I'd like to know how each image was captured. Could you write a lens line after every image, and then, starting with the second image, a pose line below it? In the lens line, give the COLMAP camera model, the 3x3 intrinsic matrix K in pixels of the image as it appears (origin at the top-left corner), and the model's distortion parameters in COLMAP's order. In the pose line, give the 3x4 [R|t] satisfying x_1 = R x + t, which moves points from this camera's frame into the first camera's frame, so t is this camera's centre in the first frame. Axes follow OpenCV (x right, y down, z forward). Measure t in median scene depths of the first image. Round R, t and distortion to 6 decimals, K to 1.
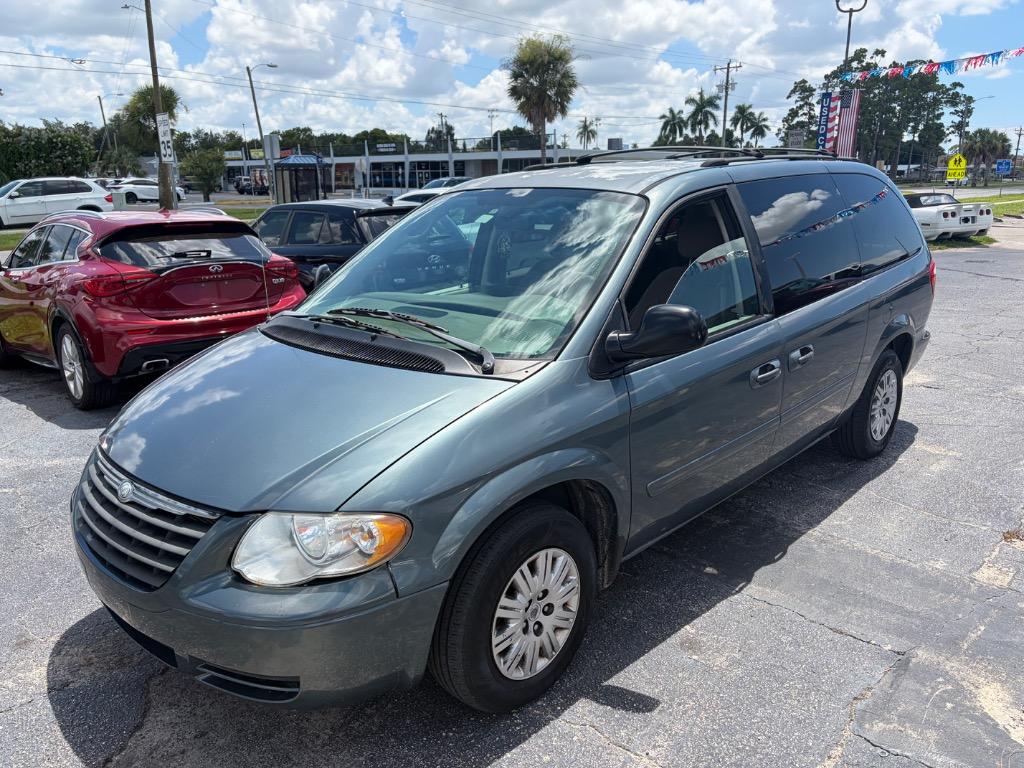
lens RADIAL K [[756.2, 0, 512.0], [0, 756.2, 384.0], [0, 0, 1]] dist [0.081705, -0.110096]
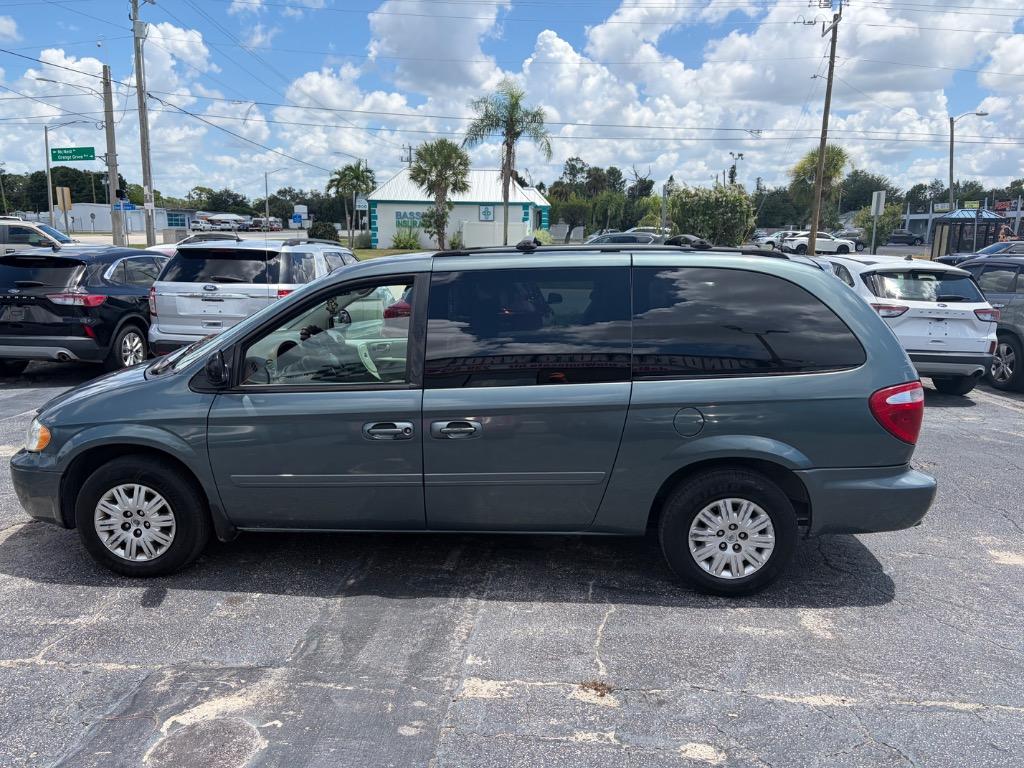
lens RADIAL K [[756.2, 0, 512.0], [0, 756.2, 384.0], [0, 0, 1]] dist [0.081705, -0.110096]
pose [[0.650539, 0.165861, -0.741140, 0.988427], [-0.212695, 0.976599, 0.031861, -0.120749], [0.729081, 0.136910, 0.670594, 0.258287]]
